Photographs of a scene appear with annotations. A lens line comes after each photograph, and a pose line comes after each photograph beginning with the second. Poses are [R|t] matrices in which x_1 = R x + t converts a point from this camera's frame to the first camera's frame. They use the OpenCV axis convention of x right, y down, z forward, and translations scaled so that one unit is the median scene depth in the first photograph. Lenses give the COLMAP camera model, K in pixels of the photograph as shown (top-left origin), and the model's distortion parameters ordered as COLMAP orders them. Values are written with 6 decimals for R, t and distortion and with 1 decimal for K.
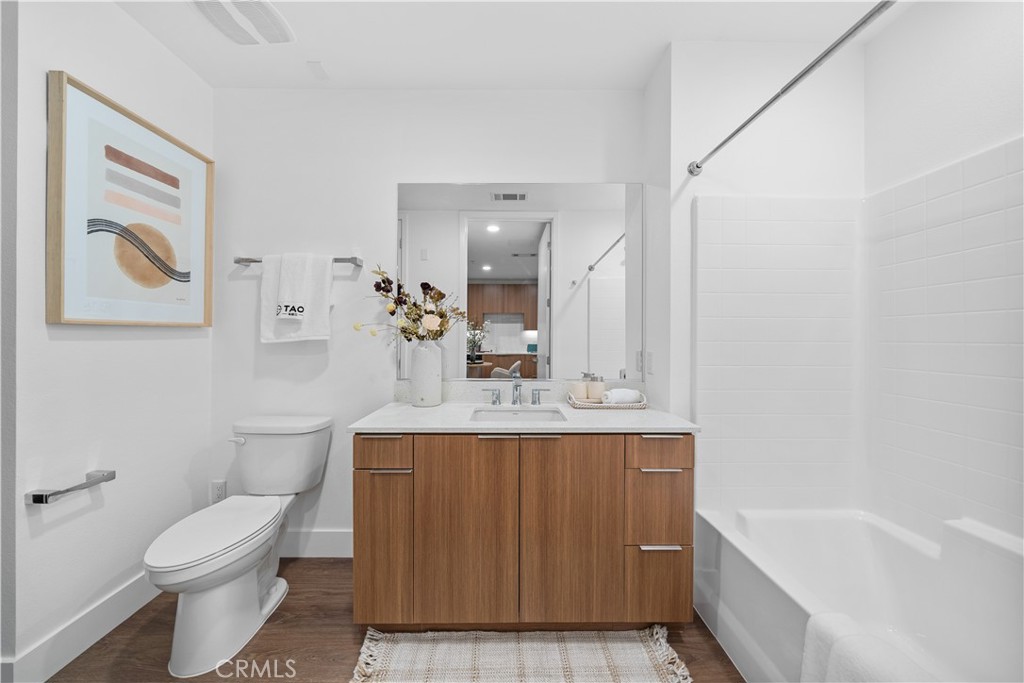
lens RADIAL K [[348.4, 0, 516.1], [0, 348.4, 339.1], [0, 0, 1]] dist [-0.004121, -0.000292]
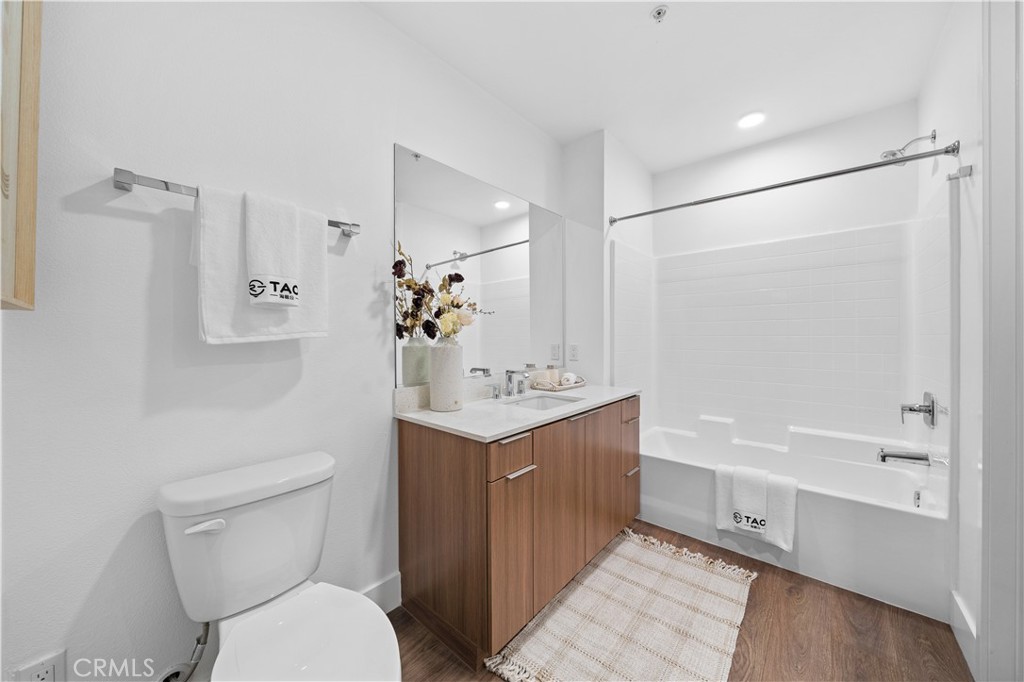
lens RADIAL K [[348.4, 0, 508.2], [0, 348.4, 338.0], [0, 0, 1]] dist [-0.004121, -0.000292]
pose [[0.679527, -0.009532, 0.733588, -0.828994], [0.007315, 0.999954, 0.006216, 0.001445], [-0.733614, 0.001142, 0.679566, 0.283229]]
